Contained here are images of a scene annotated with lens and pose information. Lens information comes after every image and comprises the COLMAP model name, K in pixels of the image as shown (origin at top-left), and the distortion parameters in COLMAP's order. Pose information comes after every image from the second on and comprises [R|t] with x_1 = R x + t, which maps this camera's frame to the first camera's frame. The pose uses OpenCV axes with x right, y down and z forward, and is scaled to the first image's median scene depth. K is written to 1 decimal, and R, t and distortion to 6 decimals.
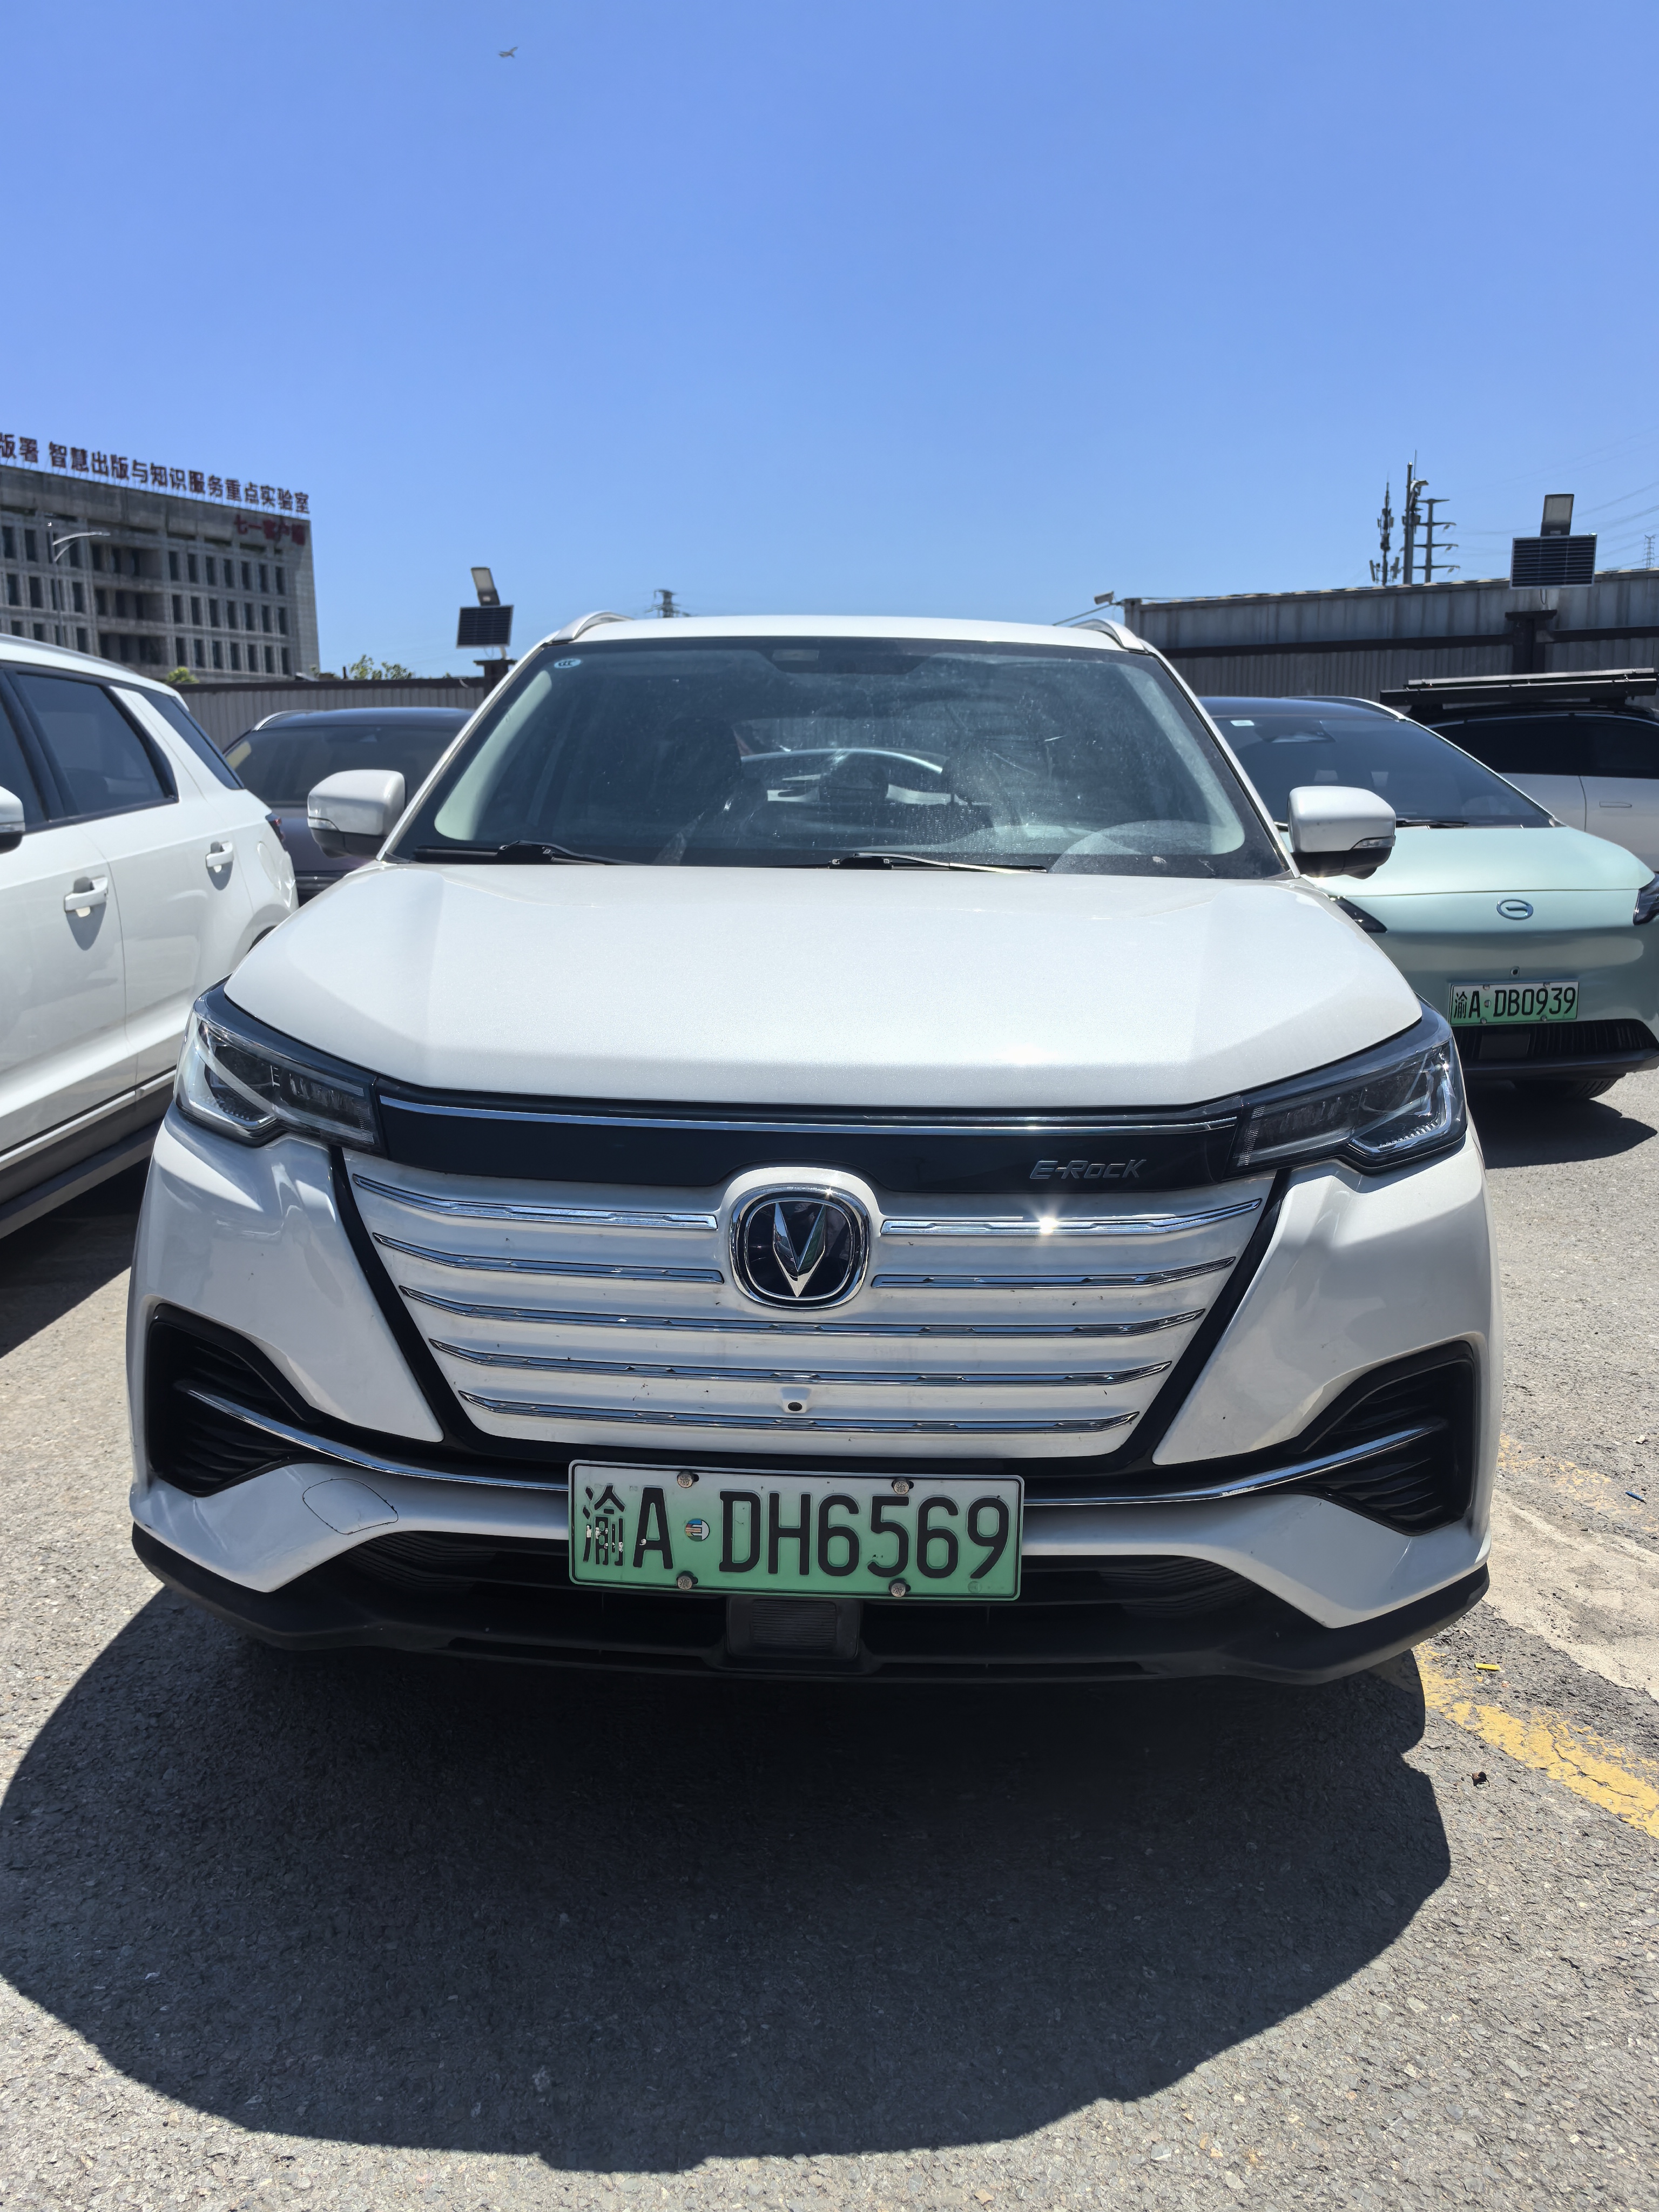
lens RADIAL K [[1781.4, 0, 813.0], [0, 1781.4, 1130.8], [0, 0, 1]] dist [0.063425, -0.086536]
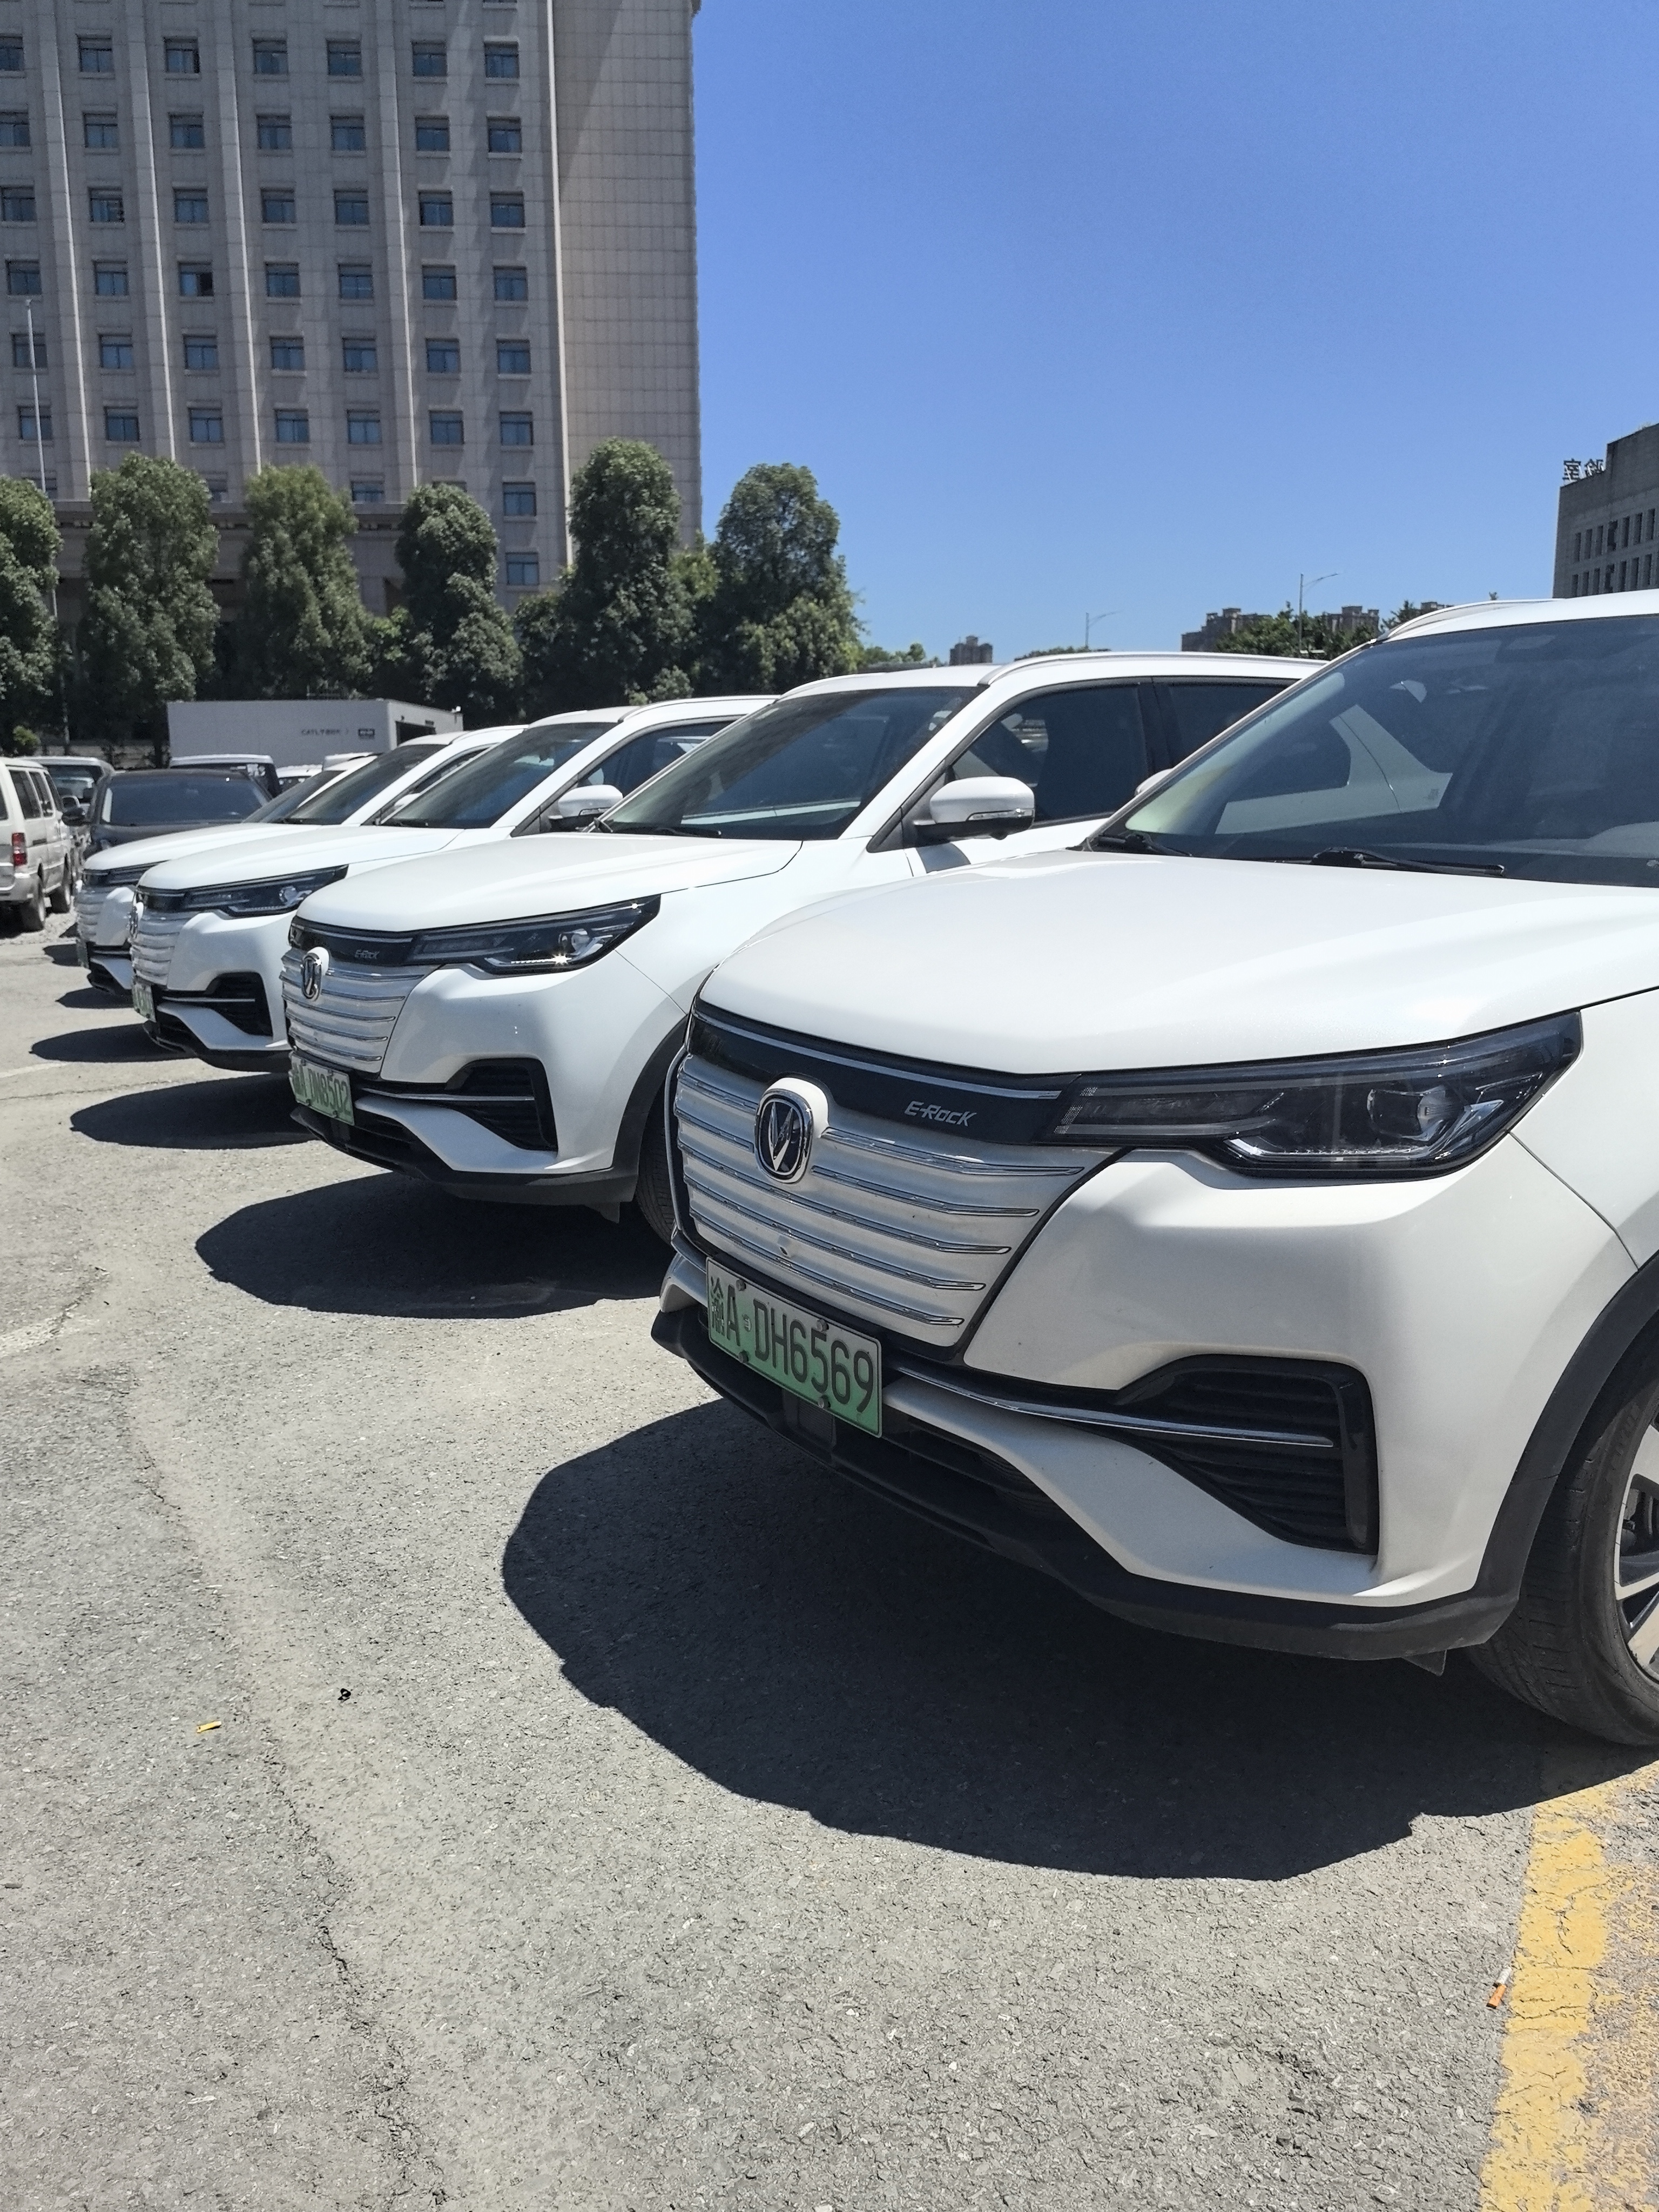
lens RADIAL K [[1781.4, 0, 776.1], [0, 1781.4, 1082.3], [0, 0, 1]] dist [0.063425, -0.086536]
pose [[0.563986, 0.136129, -0.814487, 1.089776], [-0.132315, 0.988472, 0.073587, -0.075563], [0.815115, 0.066267, 0.575496, 0.184529]]
